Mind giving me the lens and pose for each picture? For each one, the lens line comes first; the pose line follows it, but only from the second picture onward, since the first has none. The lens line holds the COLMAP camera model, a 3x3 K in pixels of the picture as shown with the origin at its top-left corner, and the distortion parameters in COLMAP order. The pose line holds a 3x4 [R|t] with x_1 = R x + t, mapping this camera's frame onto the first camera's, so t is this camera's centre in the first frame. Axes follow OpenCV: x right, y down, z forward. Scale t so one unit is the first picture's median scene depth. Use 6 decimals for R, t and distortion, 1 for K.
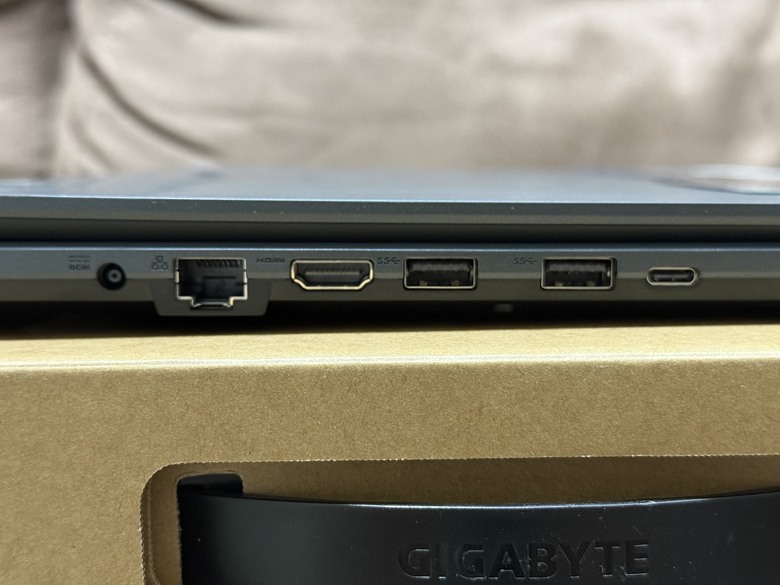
lens RADIAL K [[1089.5, 0, 390.0], [0, 1089.5, 292.5], [0, 0, 1]] dist [0.098742, -0.106018]
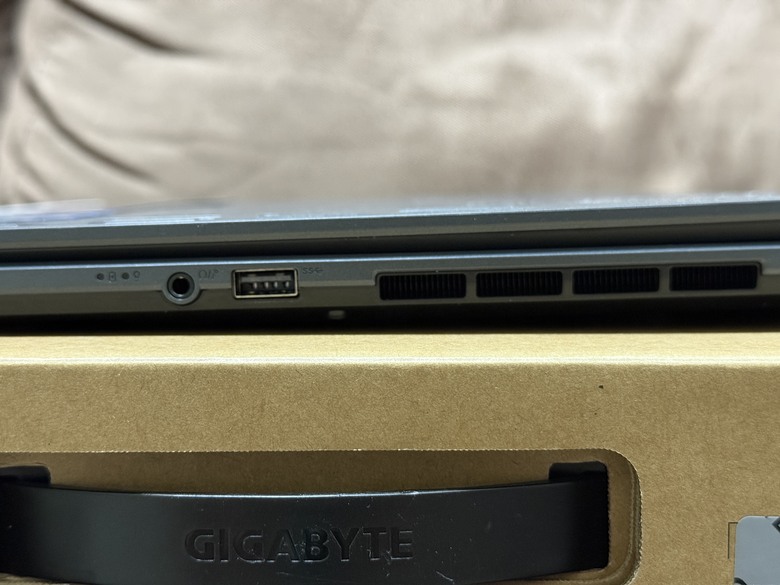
lens RADIAL K [[1089.5, 0, 390.0], [0, 1089.5, 292.5], [0, 0, 1]] dist [0.098742, -0.106018]
pose [[0.999841, 0.015317, 0.009092, 0.199382], [-0.015068, 0.999526, -0.026845, 0.019956], [-0.009499, 0.026704, 0.999598, -0.103462]]
